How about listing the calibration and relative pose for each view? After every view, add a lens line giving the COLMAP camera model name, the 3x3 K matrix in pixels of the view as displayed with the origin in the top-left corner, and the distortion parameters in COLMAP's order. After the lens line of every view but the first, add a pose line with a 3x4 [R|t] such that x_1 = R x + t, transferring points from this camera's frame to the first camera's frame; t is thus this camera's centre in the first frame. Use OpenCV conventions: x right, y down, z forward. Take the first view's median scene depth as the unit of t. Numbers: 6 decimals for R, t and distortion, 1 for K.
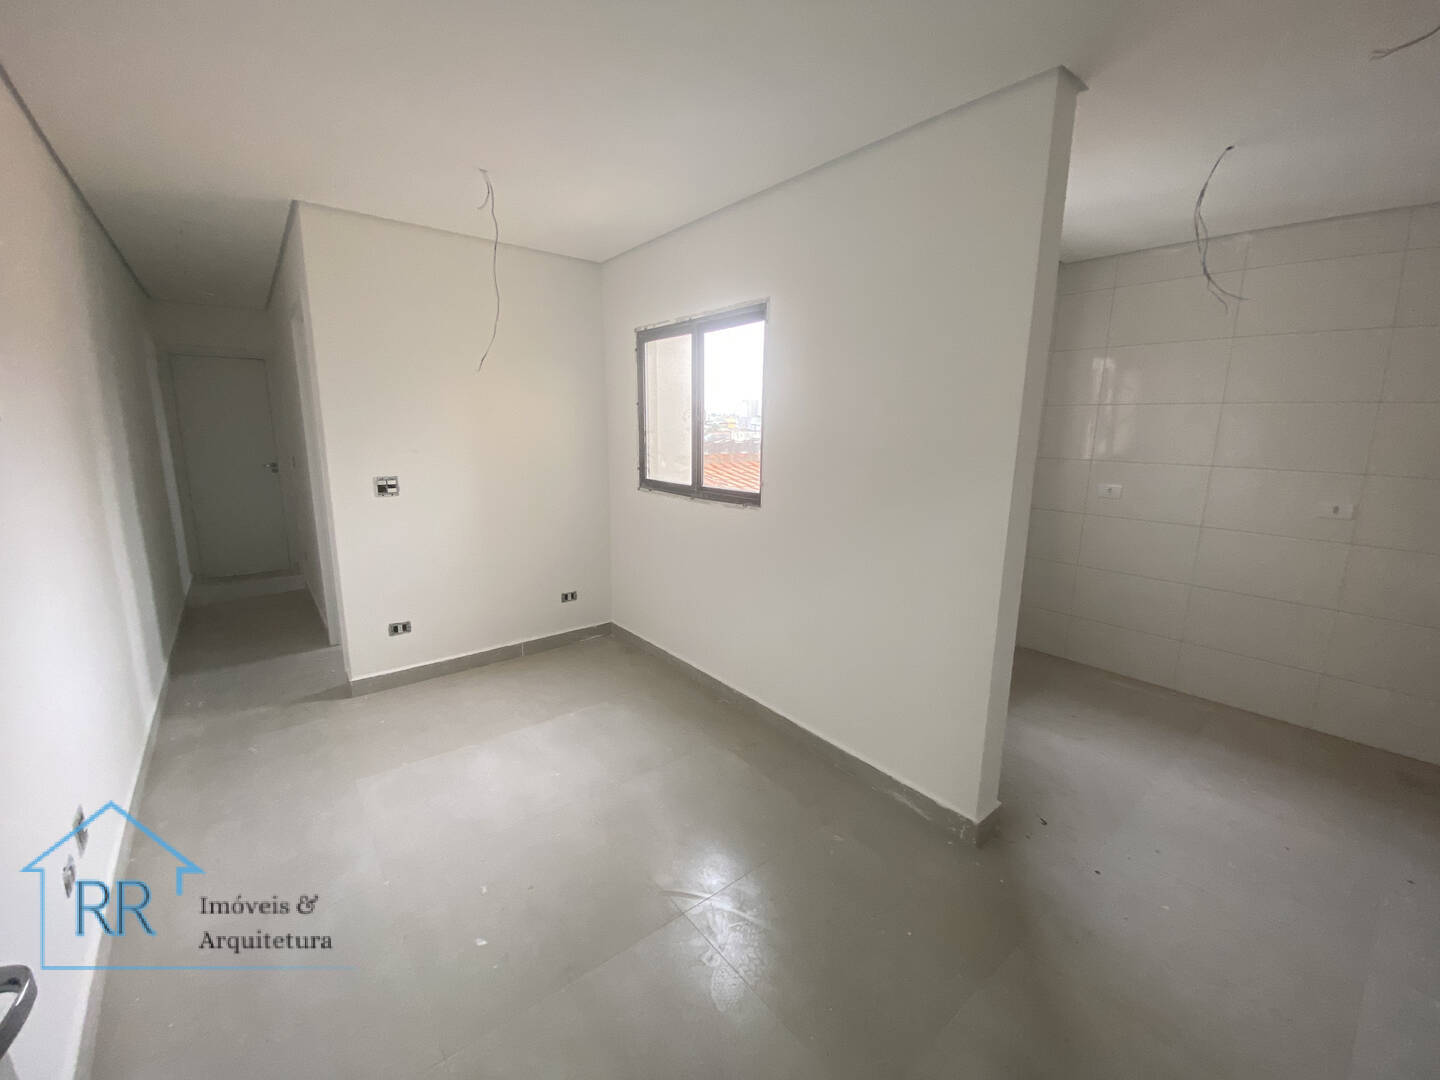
lens RADIAL K [[573.9, 0, 710.3], [0, 573.9, 542.7], [0, 0, 1]] dist [0.002026, -0.018712]
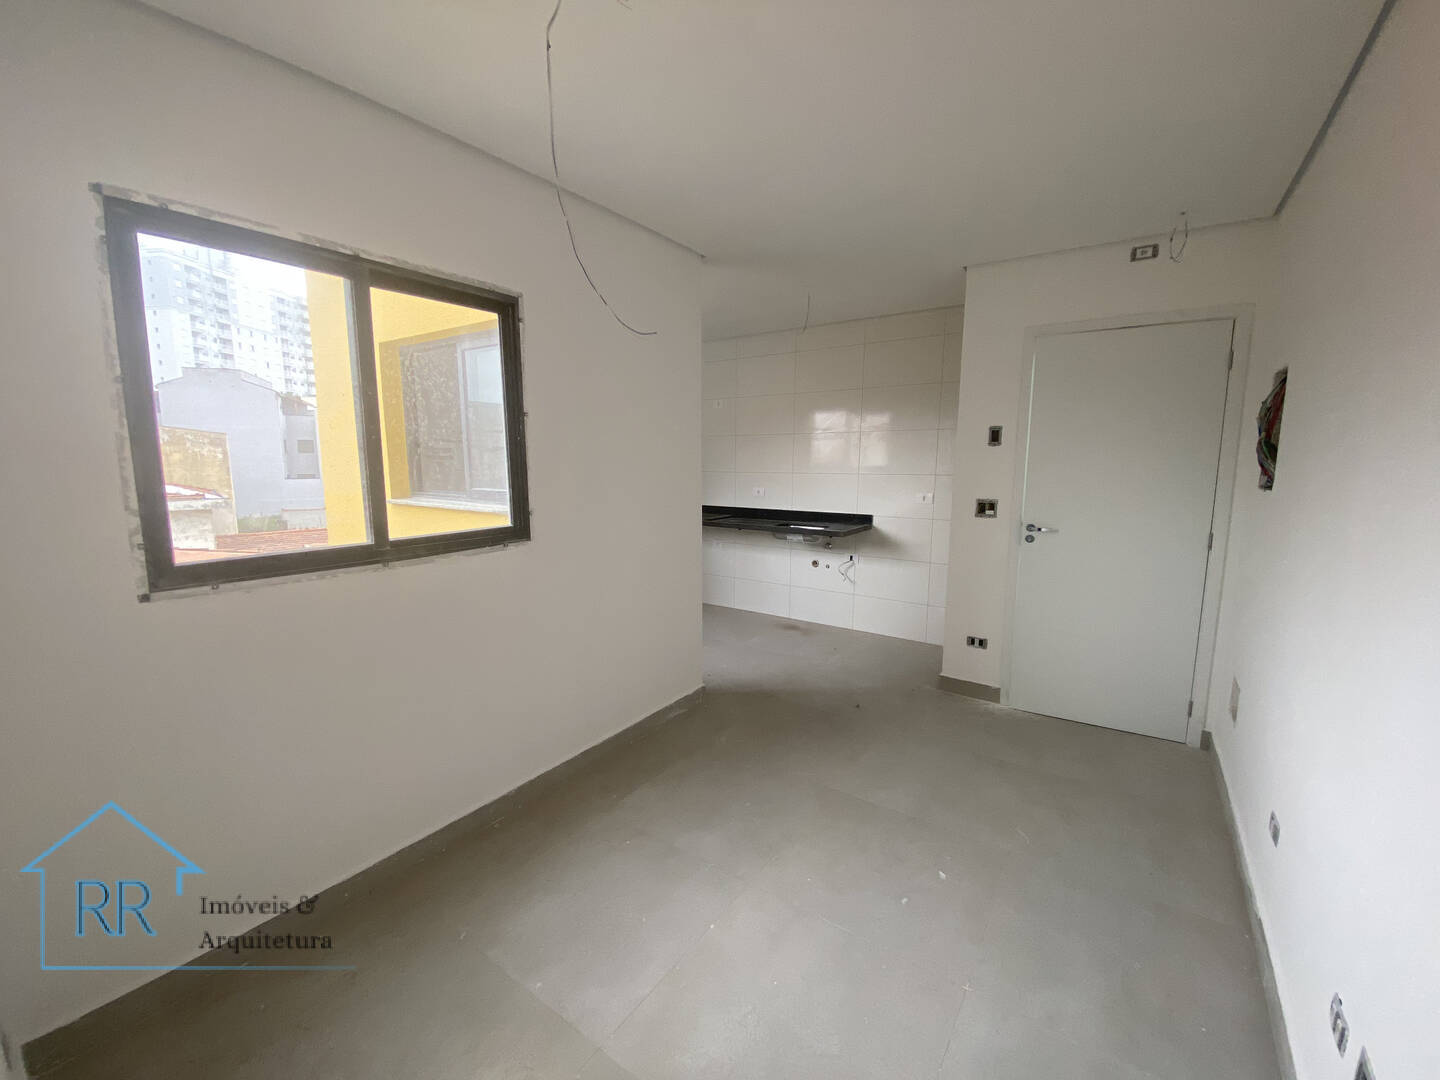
lens RADIAL K [[584.5, 0, 717.1], [0, 584.5, 541.1], [0, 0, 1]] dist [0.023363, -0.020581]
pose [[-0.274188, -0.159523, 0.948353, -0.798731], [0.178638, 0.960534, 0.213220, -0.193784], [-0.944939, 0.227874, -0.234870, 0.944116]]
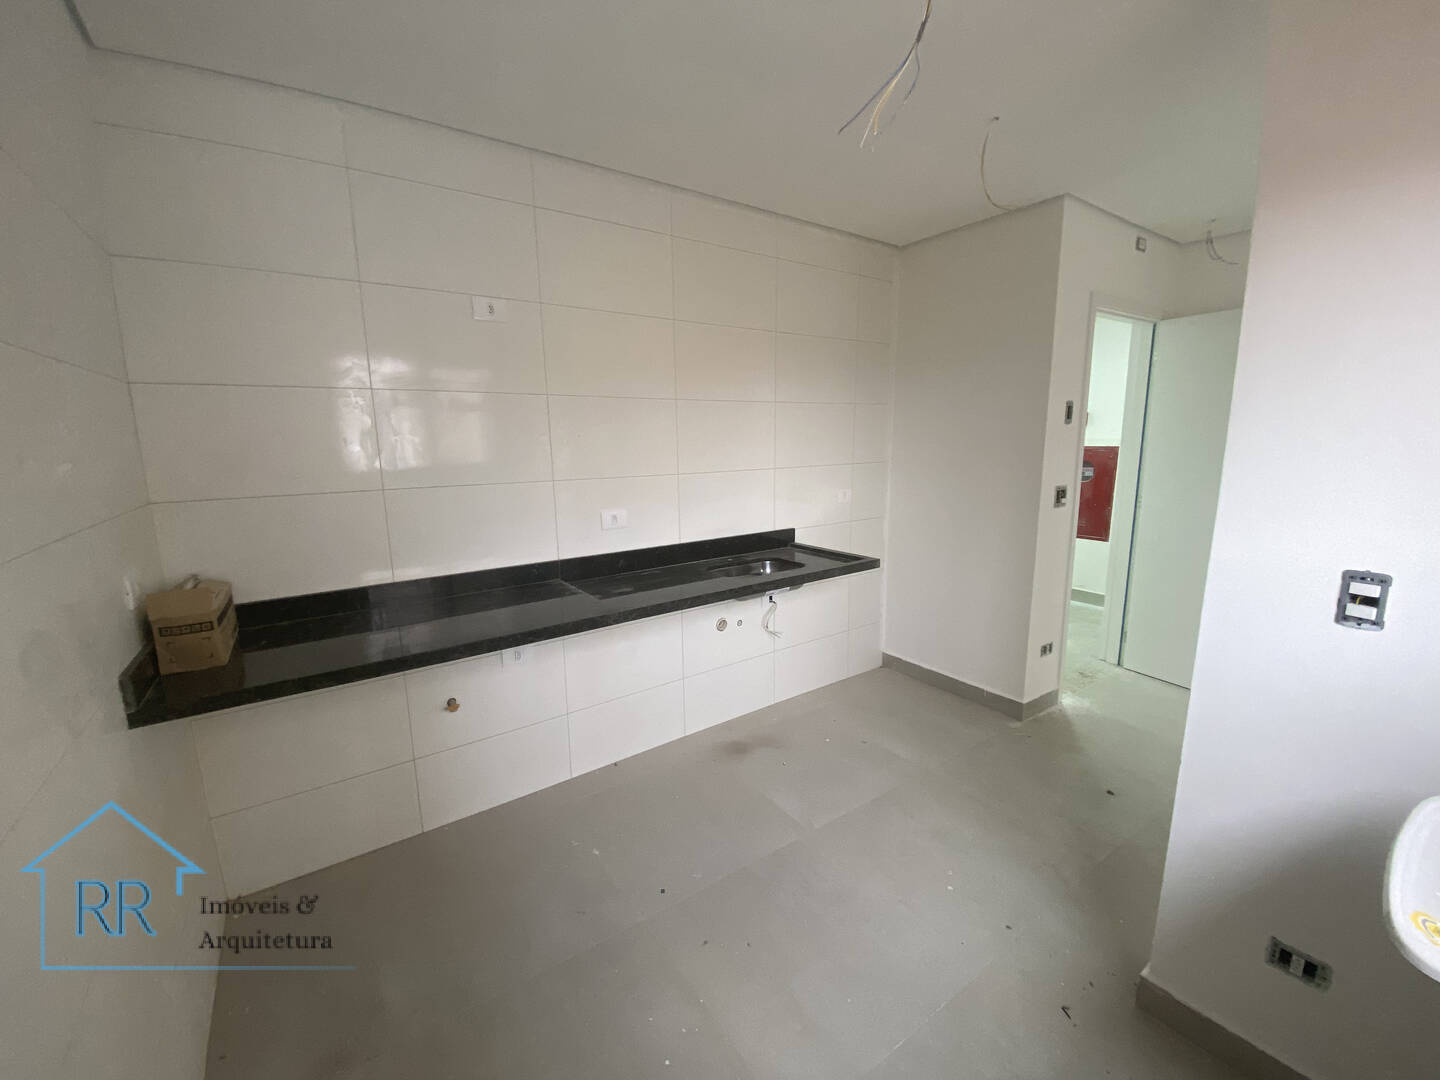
lens RADIAL K [[584.5, 0, 717.1], [0, 584.5, 541.1], [0, 0, 1]] dist [0.023363, -0.020581]
pose [[-0.996879, -0.022459, 0.075679, 0.769712], [0.006772, 0.930807, 0.365447, -0.214011], [-0.078650, 0.364819, -0.927750, 1.175708]]
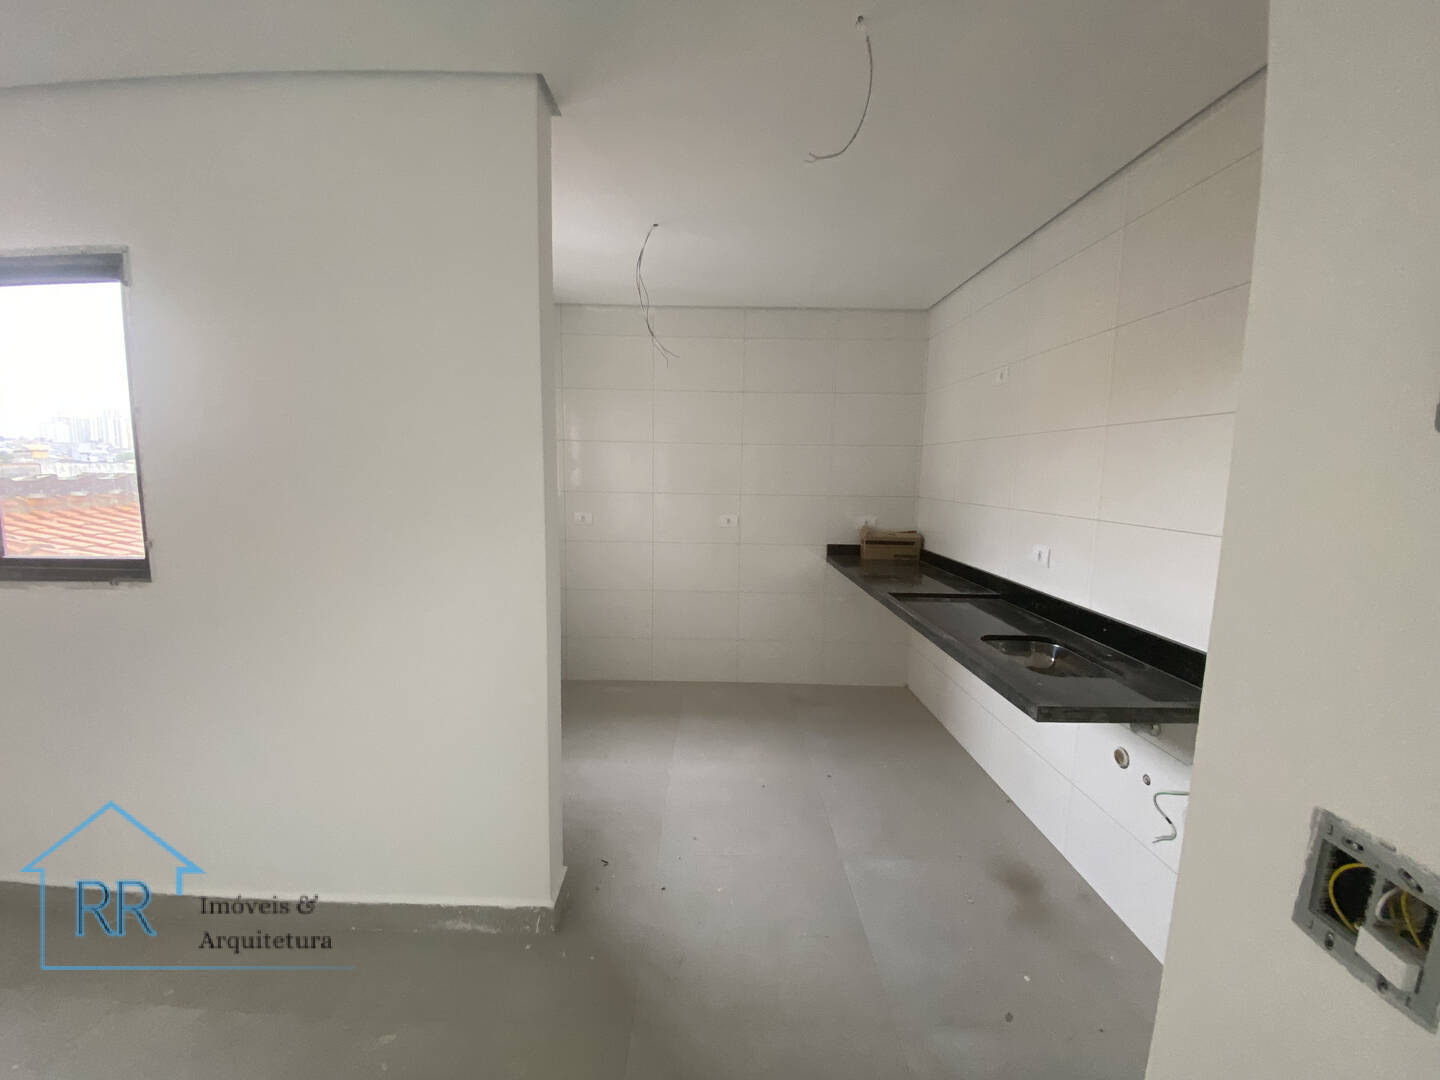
lens RADIAL K [[584.5, 0, 717.1], [0, 584.5, 541.1], [0, 0, 1]] dist [0.023363, -0.020581]
pose [[0.627176, -0.091843, 0.773444, -0.013620], [0.140580, 0.990063, 0.003571, -0.021322], [-0.766086, 0.106491, 0.633855, 0.134406]]
